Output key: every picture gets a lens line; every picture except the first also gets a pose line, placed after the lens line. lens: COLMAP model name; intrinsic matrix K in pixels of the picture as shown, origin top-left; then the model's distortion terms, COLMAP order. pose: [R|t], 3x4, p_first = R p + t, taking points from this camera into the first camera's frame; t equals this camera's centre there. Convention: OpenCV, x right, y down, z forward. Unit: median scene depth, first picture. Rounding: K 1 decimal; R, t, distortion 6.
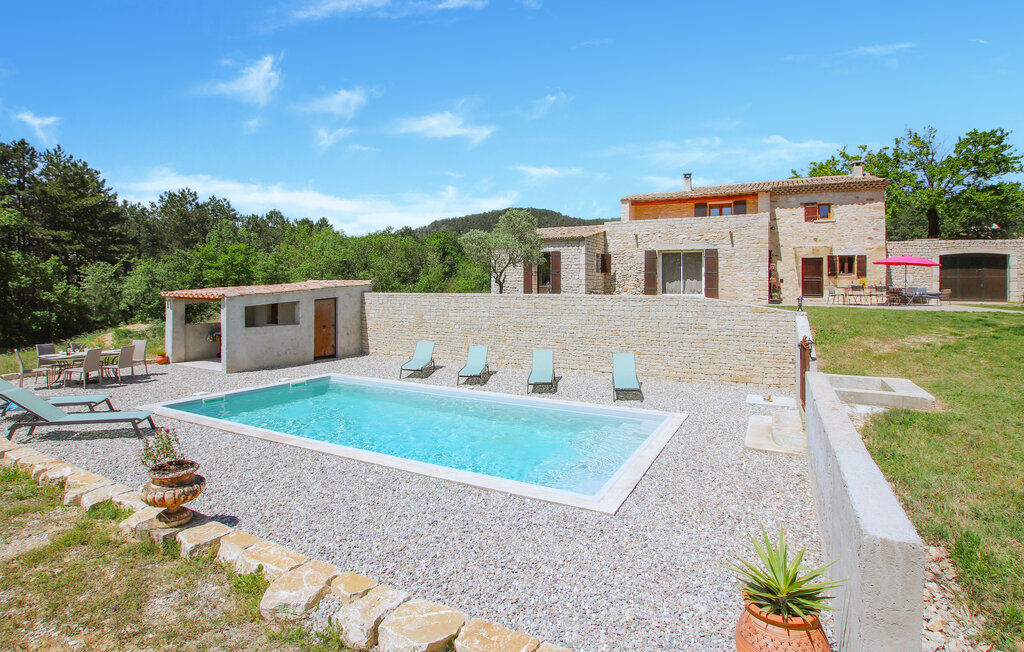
lens RADIAL K [[504.5, 0, 515.5], [0, 504.5, 280.3], [0, 0, 1]] dist [-0.028384, -0.000387]
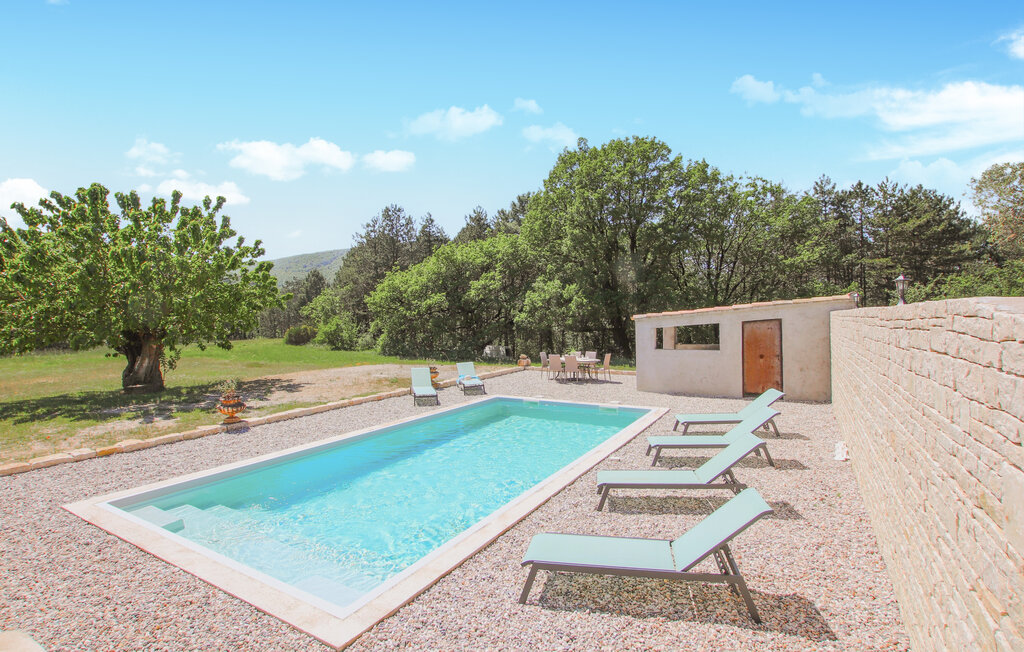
lens RADIAL K [[492.1, 0, 510.1], [0, 492.1, 305.8], [0, 0, 1]] dist [-0.025119, 0.000211]
pose [[-0.061438, -0.031355, -0.997618, 0.264960], [0.034193, 0.998854, -0.033500, 0.017000], [0.997525, -0.036170, -0.060296, 0.431863]]
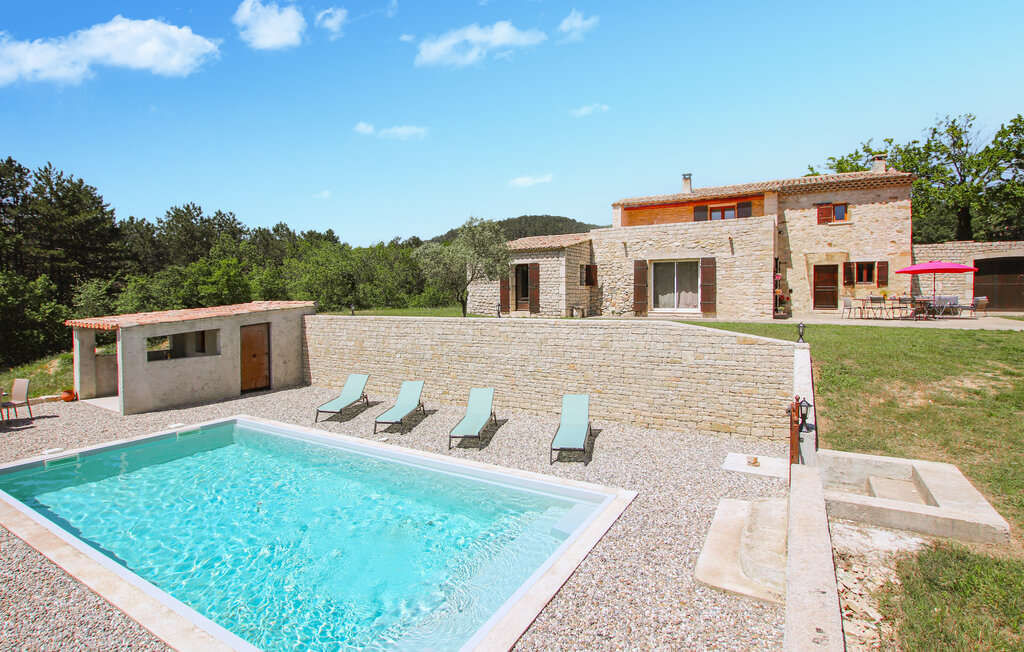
lens RADIAL K [[492.1, 0, 510.1], [0, 492.1, 305.8], [0, 0, 1]] dist [-0.025119, 0.000211]
pose [[0.998828, -0.012955, -0.046637, 0.073263], [0.014744, 0.999161, 0.038217, -0.014472], [0.046103, -0.038860, 0.998181, 0.106831]]
